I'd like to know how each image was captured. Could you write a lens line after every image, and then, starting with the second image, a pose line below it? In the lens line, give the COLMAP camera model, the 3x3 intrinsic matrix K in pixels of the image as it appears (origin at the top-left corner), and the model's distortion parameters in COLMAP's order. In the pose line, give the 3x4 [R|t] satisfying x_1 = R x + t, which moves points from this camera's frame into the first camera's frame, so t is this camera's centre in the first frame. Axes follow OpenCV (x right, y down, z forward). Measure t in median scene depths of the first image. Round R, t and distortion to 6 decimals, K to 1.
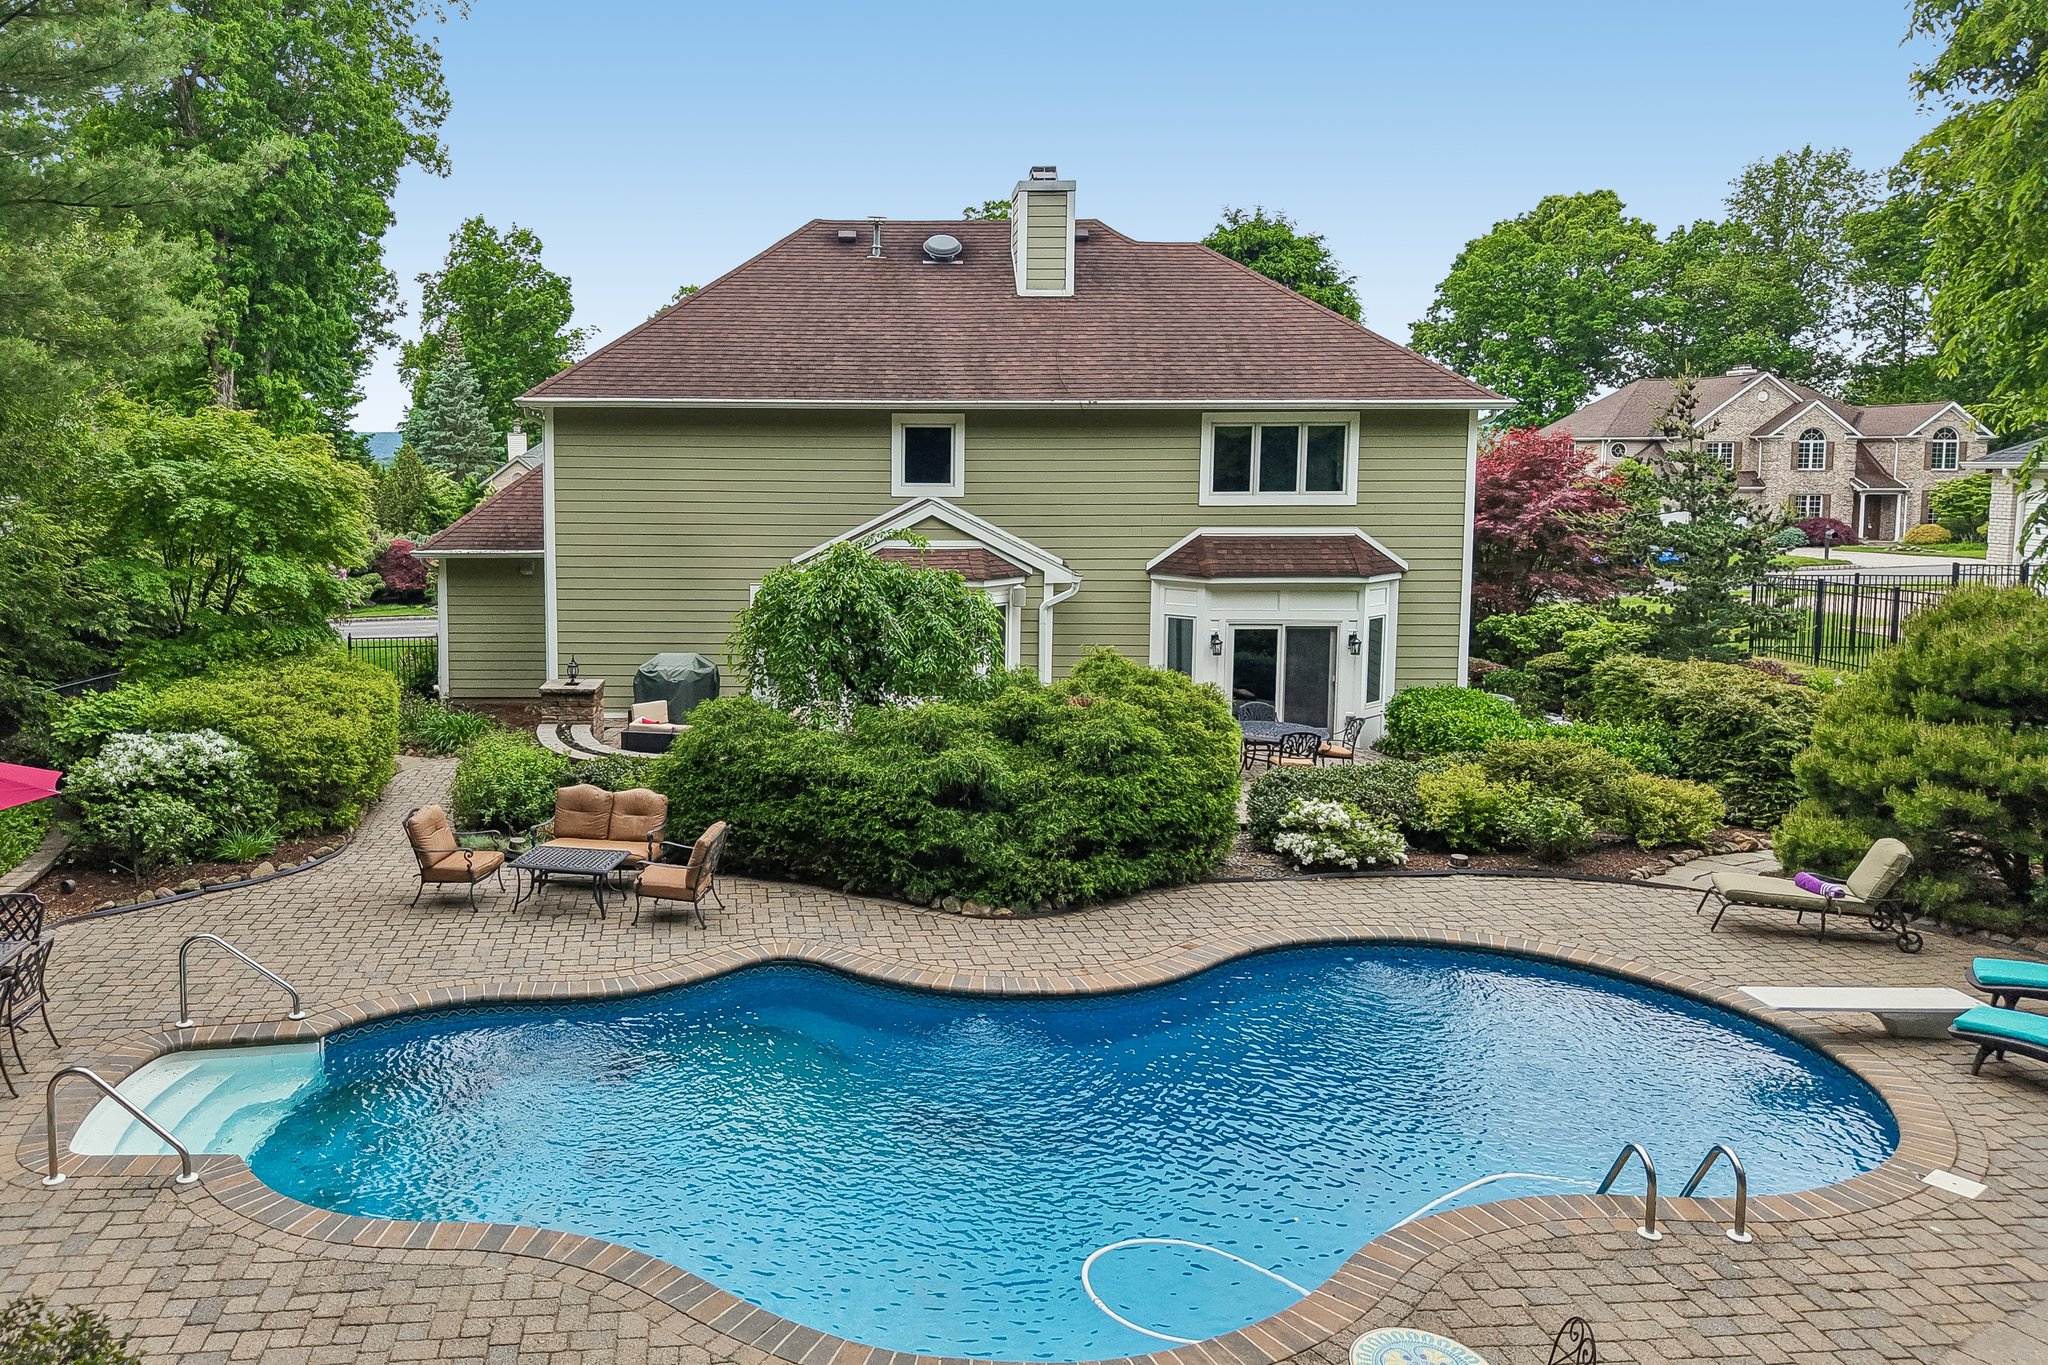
lens RADIAL K [[1409.1, 0, 893.7], [0, 1409.1, 627.2], [0, 0, 1]] dist [0.089396, -0.190924]
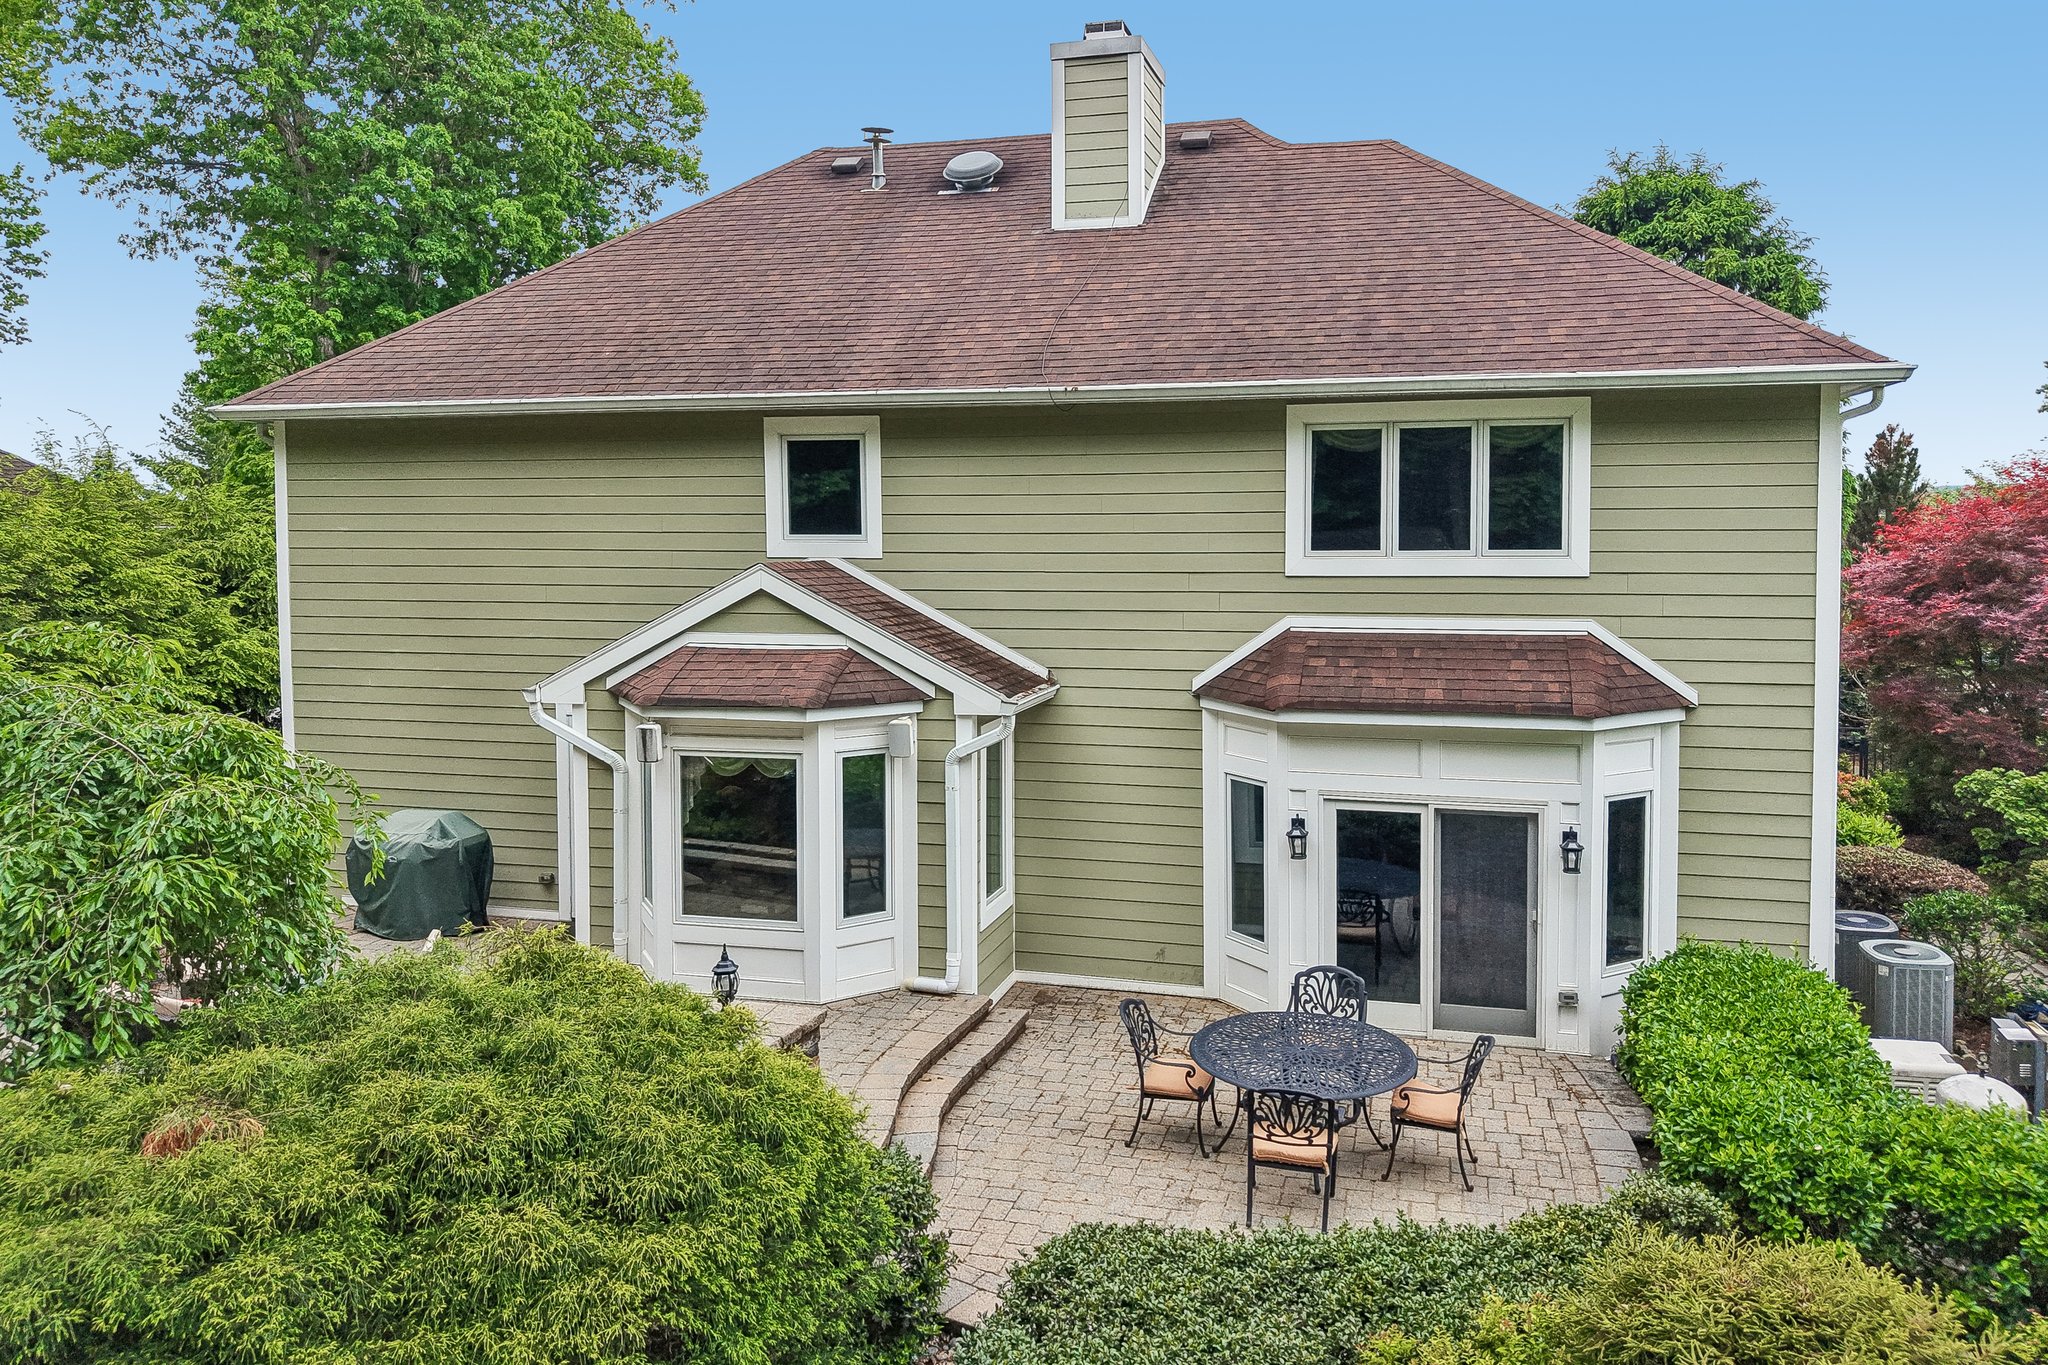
lens RADIAL K [[1434.0, 0, 1108.6], [0, 1434.0, 610.7], [0, 0, 1]] dist [0.039743, -0.042178]
pose [[0.970396, 0.009947, -0.241315, 0.284821], [-0.024630, 0.998018, -0.057904, -0.039051], [0.240260, 0.062133, 0.968718, 0.454601]]
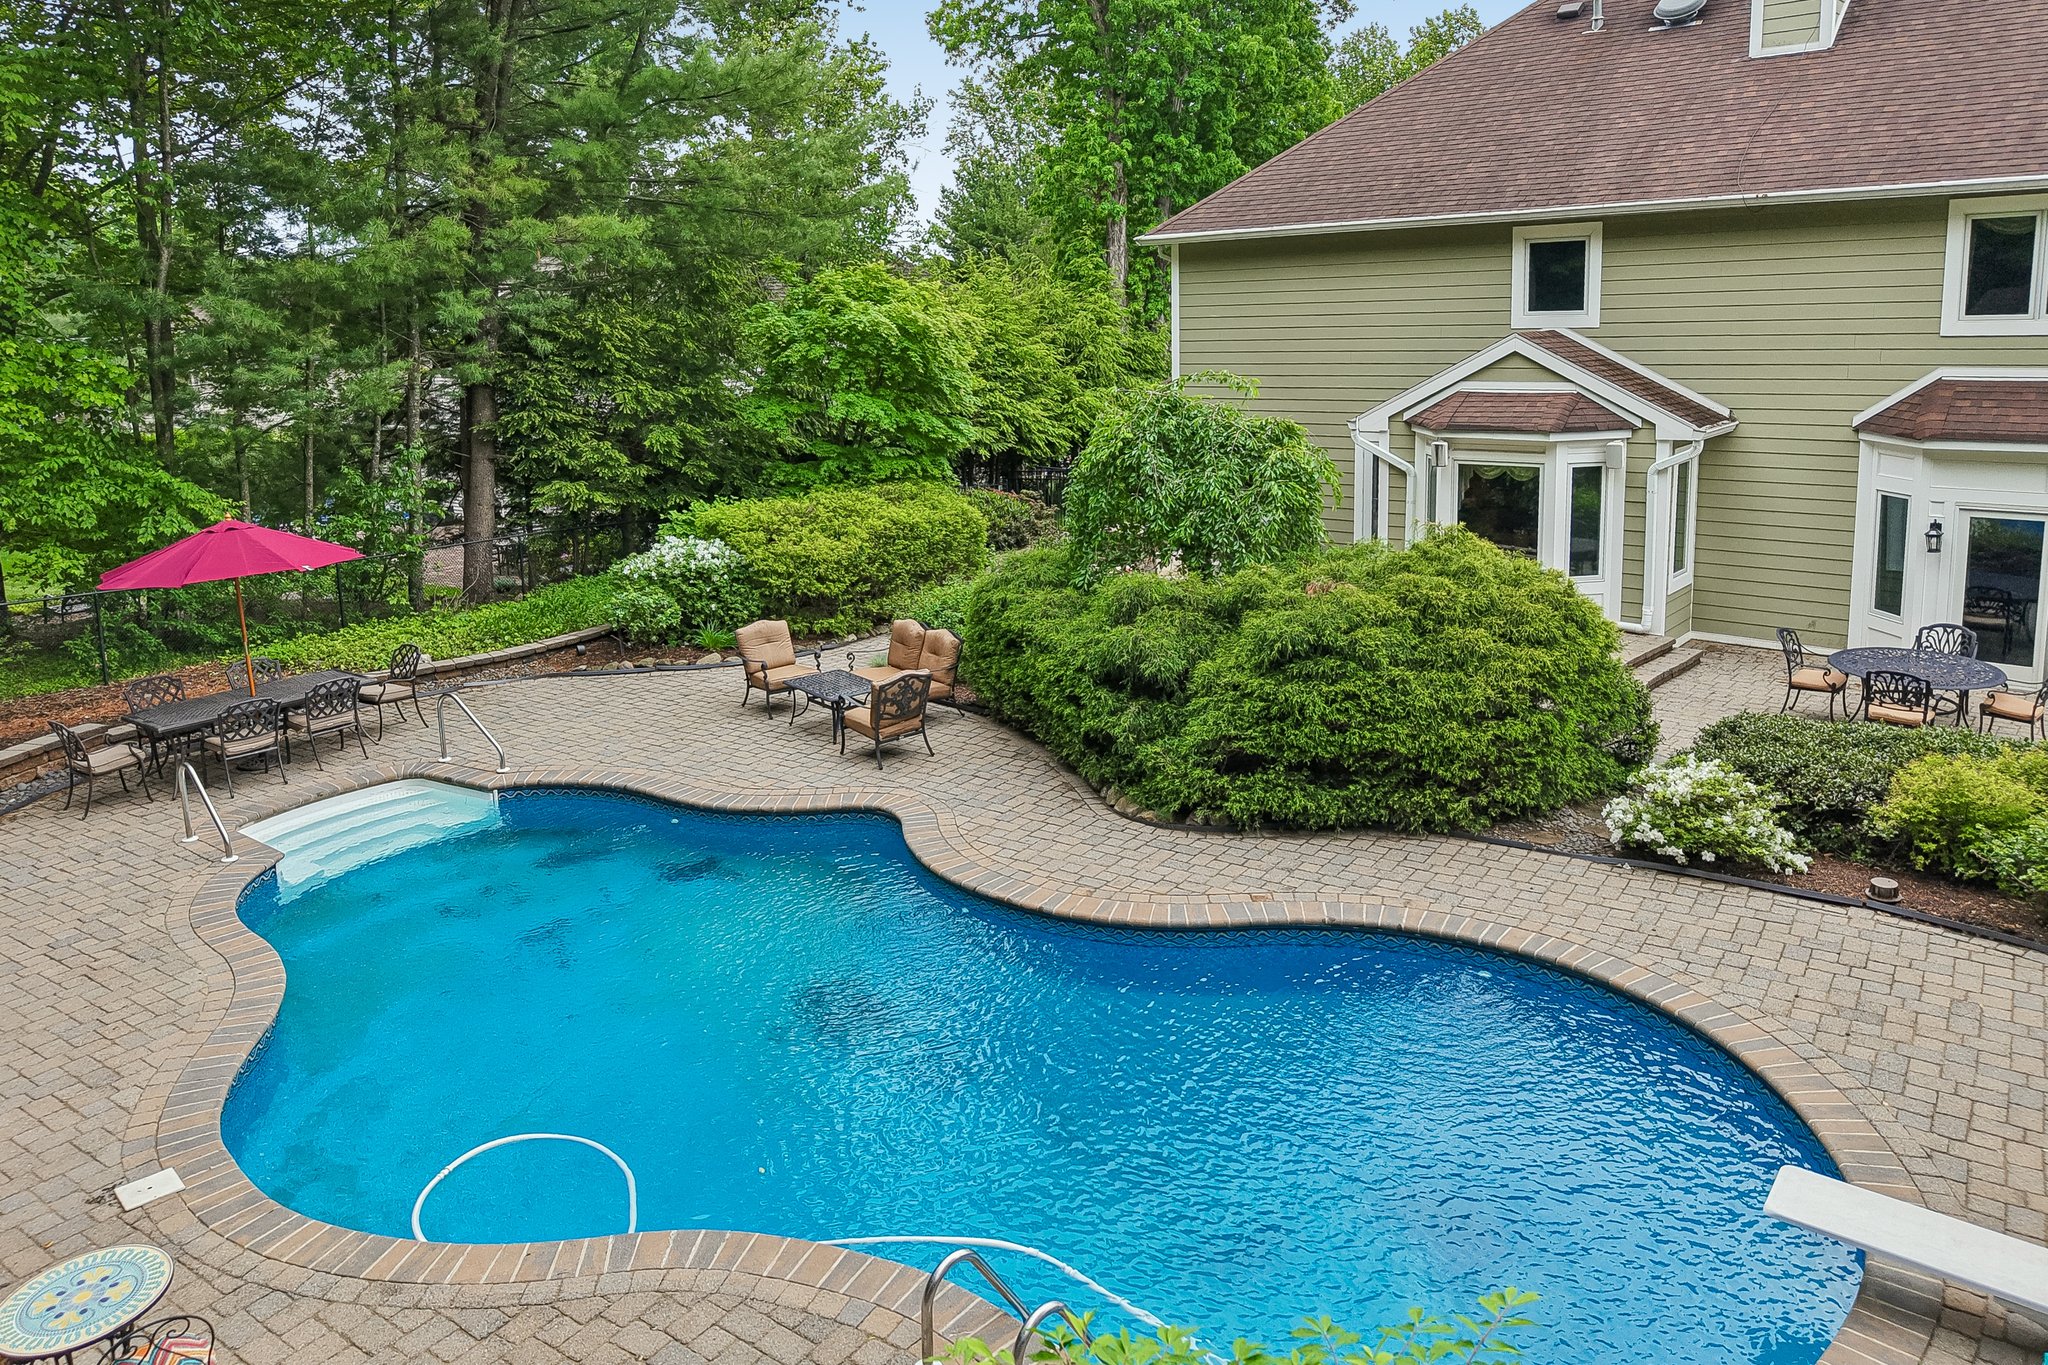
lens RADIAL K [[1452.8, 0, 1048.7], [0, 1452.8, 559.6], [0, 0, 1]] dist [0.032506, -0.046297]
pose [[0.761383, 0.086332, -0.642528, 0.354783], [-0.044918, 0.995737, 0.080563, -0.014698], [0.646744, -0.032478, 0.762016, 0.171110]]
